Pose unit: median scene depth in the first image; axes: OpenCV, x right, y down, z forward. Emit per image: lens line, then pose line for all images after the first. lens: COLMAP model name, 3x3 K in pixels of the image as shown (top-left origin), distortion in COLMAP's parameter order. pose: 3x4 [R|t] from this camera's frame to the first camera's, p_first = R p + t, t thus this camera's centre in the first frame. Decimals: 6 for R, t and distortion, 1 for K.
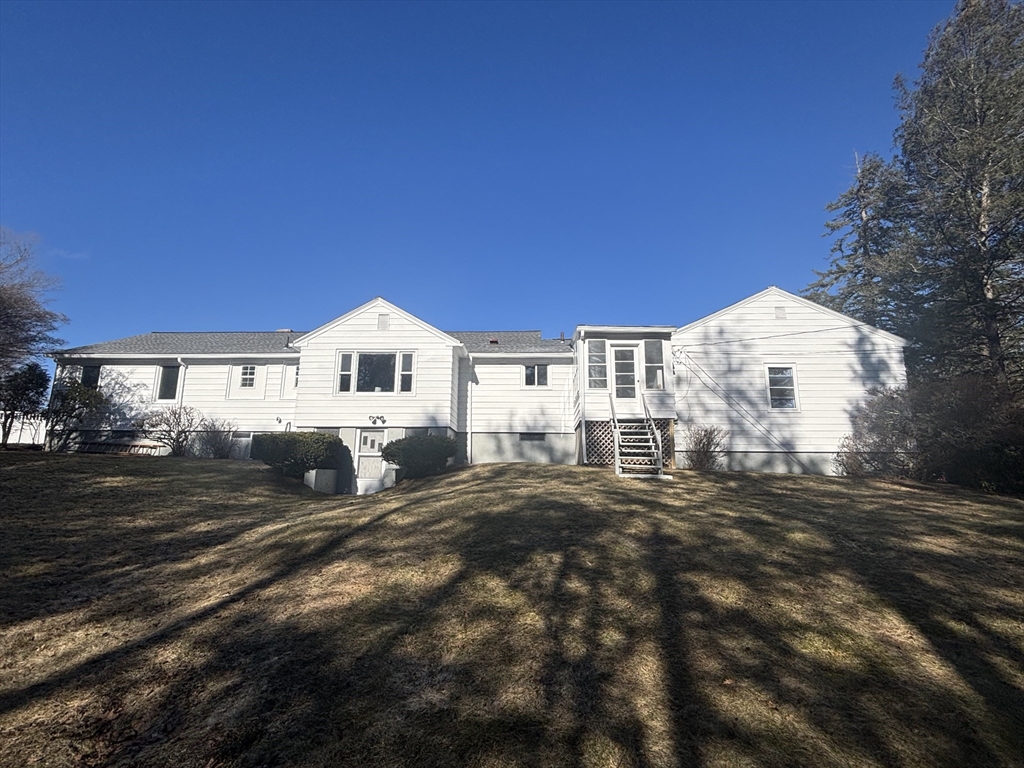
lens RADIAL K [[482.1, 0, 513.3], [0, 482.1, 380.0], [0, 0, 1]] dist [0.004685, -0.000049]
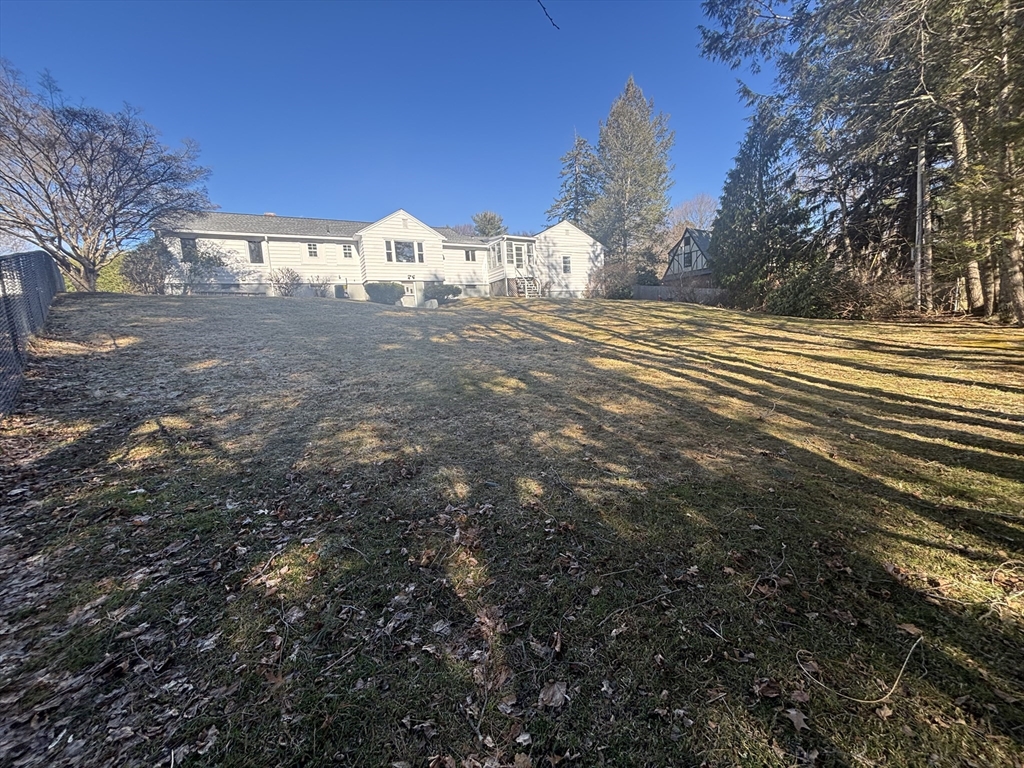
lens RADIAL K [[412.7, 0, 509.7], [0, 412.7, 384.4], [0, 0, 1]] dist [0.002167, 0.000023]
pose [[0.838494, -0.130691, 0.529007, -0.883384], [-0.039248, 0.953806, 0.297848, -0.018168], [-0.543496, -0.270507, 0.794631, -0.698367]]
